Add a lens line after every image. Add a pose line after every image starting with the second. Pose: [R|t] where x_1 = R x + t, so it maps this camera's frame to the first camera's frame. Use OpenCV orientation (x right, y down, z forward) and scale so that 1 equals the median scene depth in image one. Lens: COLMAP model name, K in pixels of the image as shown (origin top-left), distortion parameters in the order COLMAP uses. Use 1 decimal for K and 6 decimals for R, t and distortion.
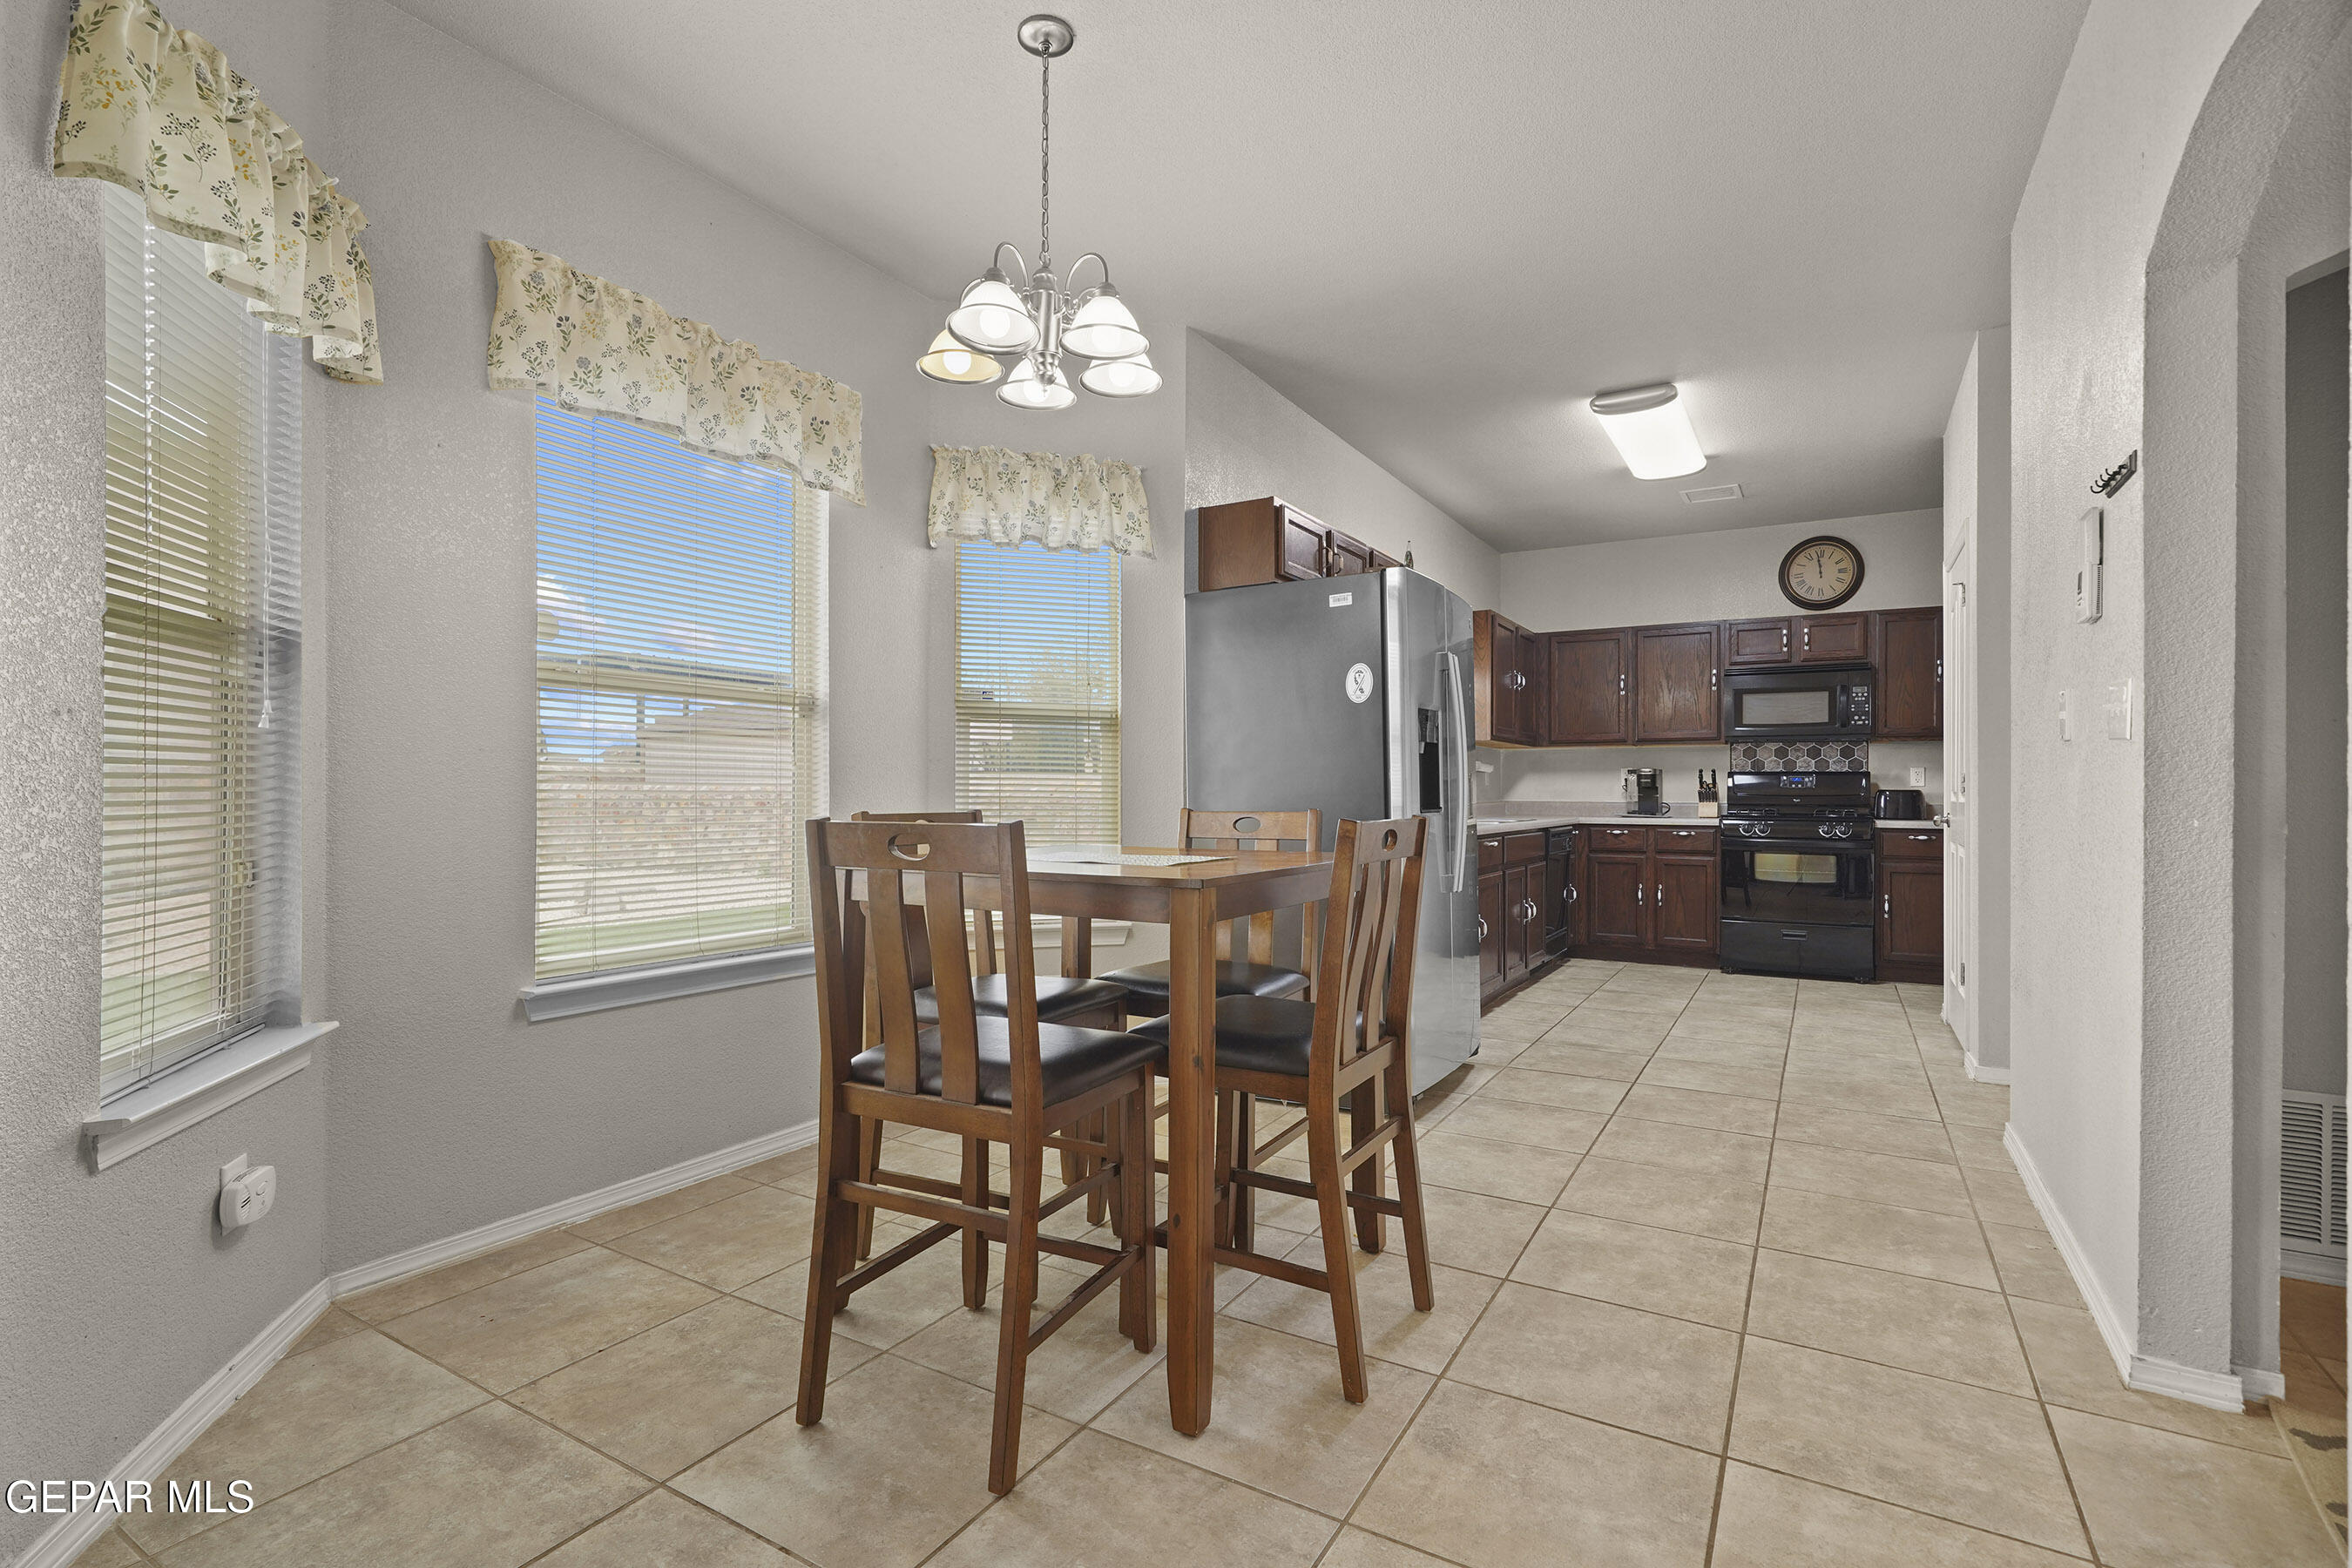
lens RADIAL K [[1086.6, 0, 1176.7], [0, 1086.6, 788.1], [0, 0, 1]] dist [0.000975, 0.000582]
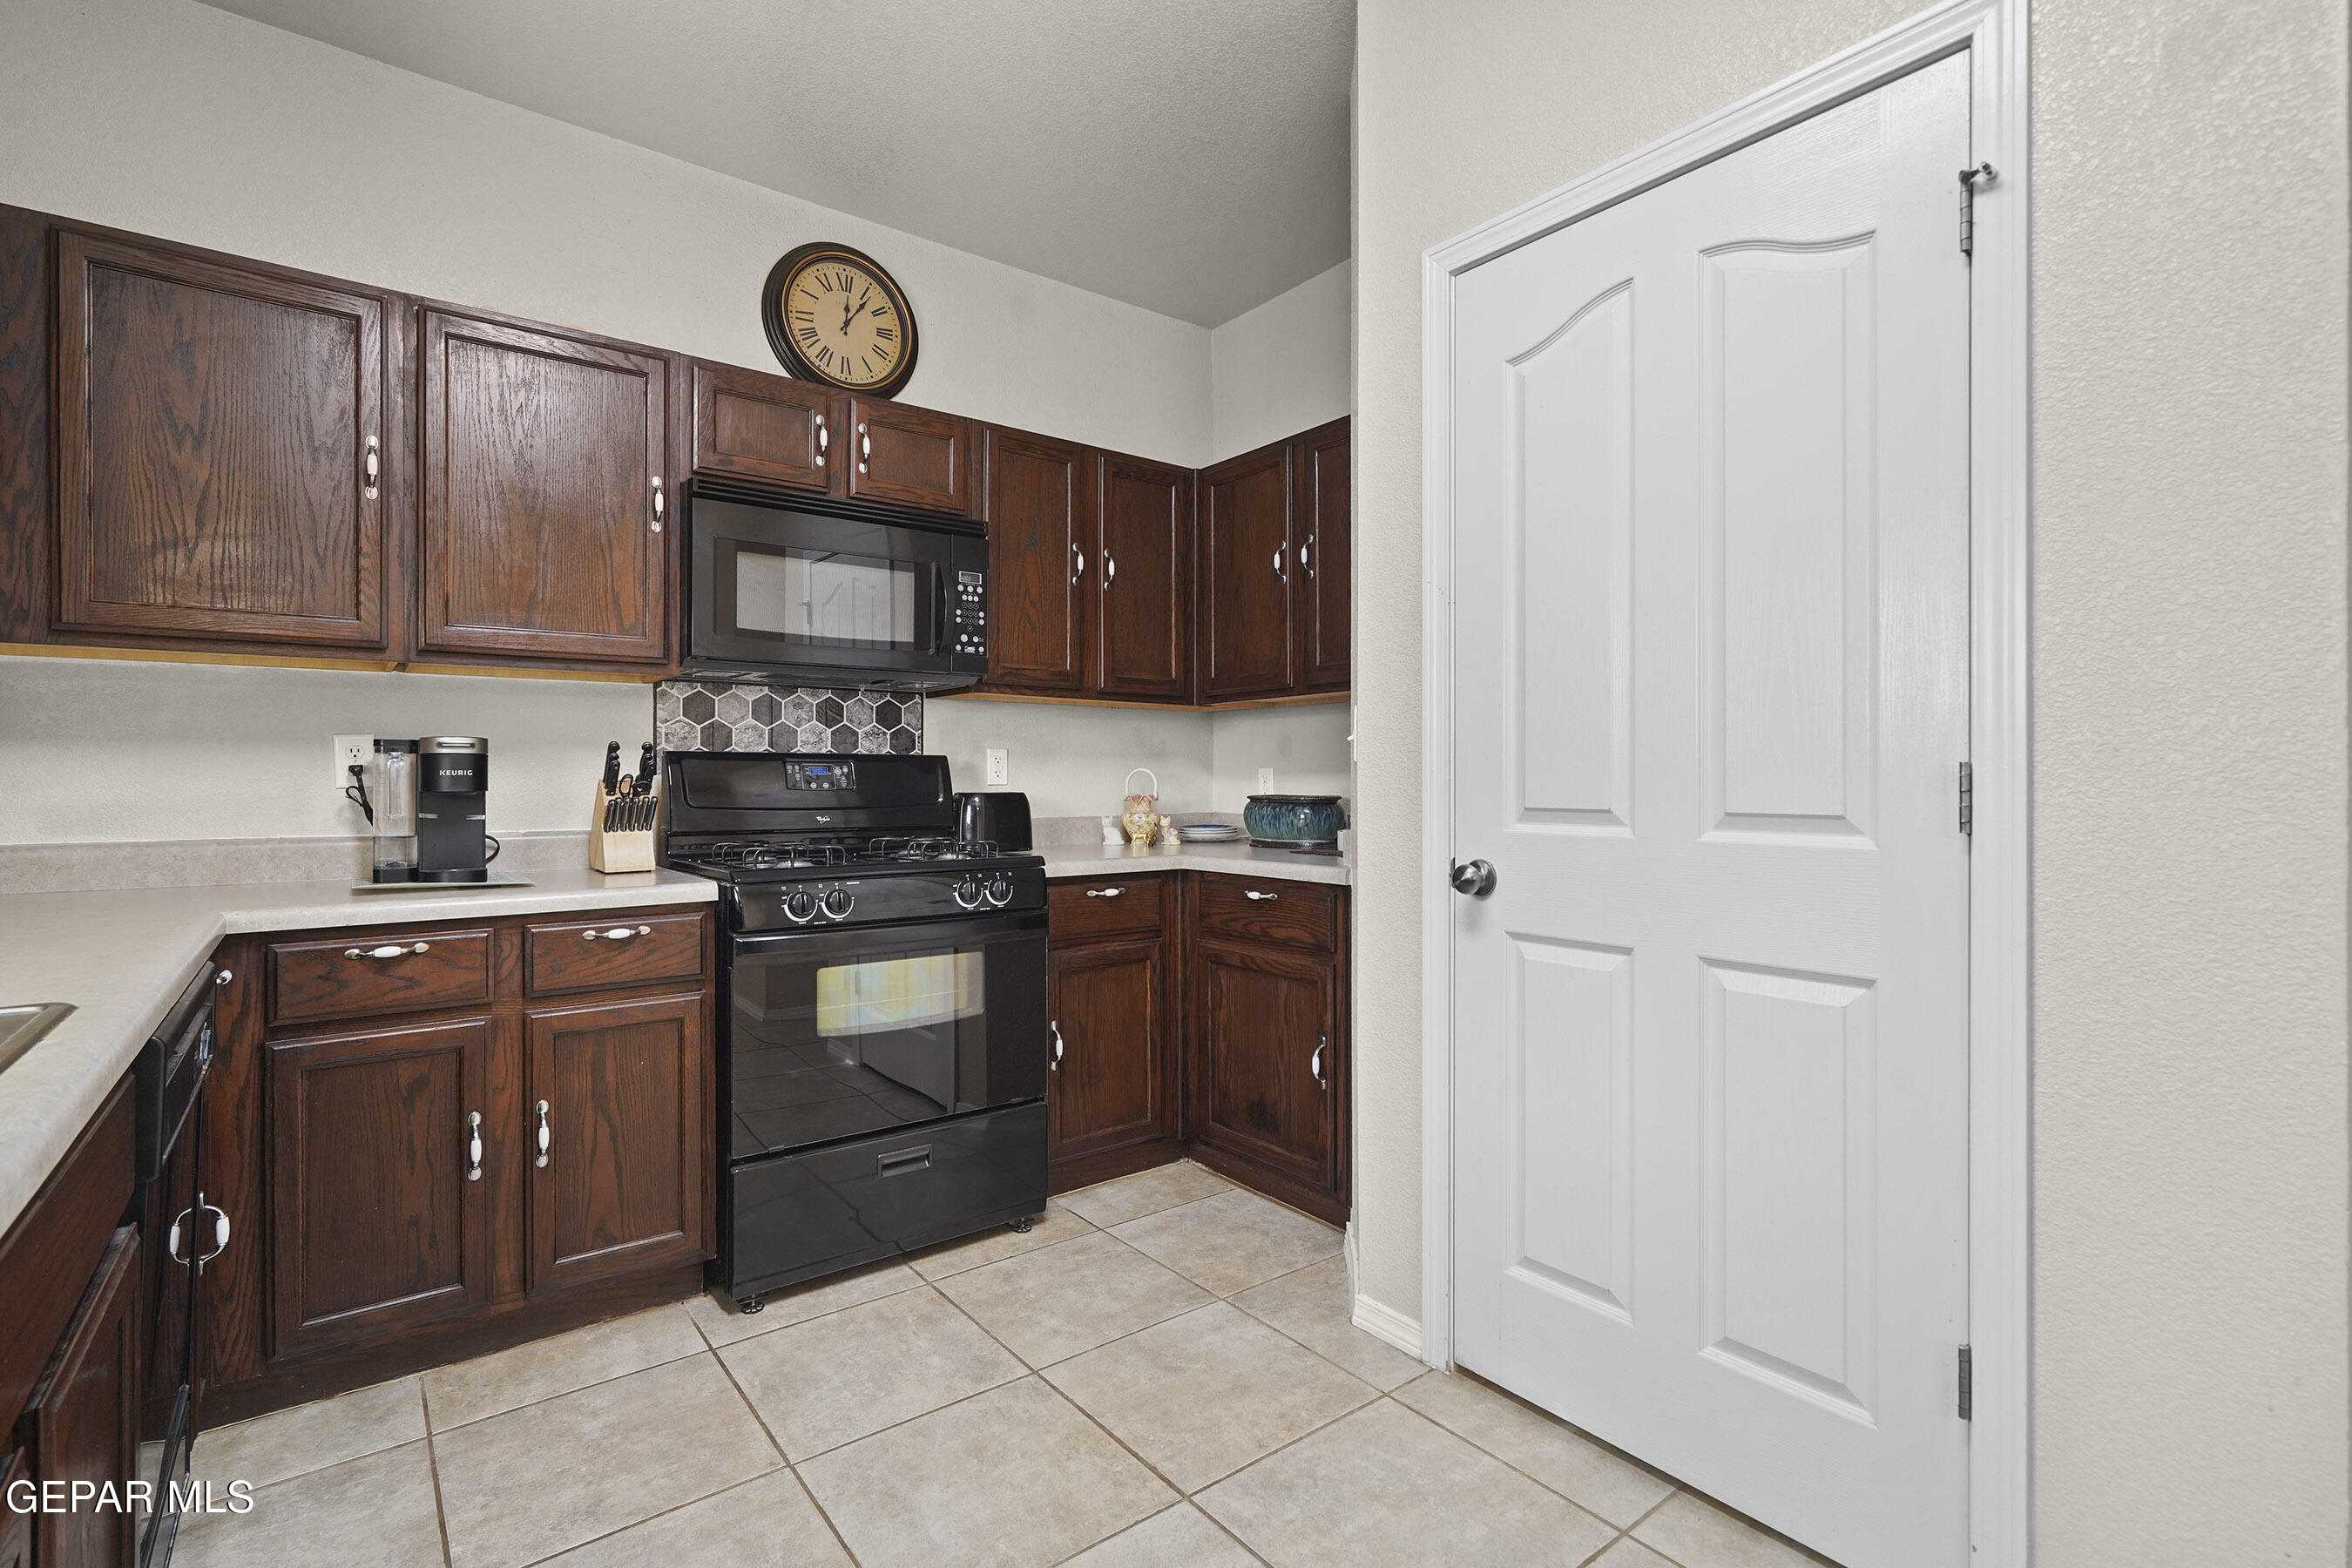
lens RADIAL K [[1093.0, 0, 1172.0], [0, 1093.0, 774.5], [0, 0, 1]] dist [-0.001524, 0.000298]
pose [[0.379269, -0.000043, 0.925286, 0.214866], [0.000260, 1.000000, -0.000060, -0.006465], [-0.925286, 0.000263, 0.379269, 0.694749]]
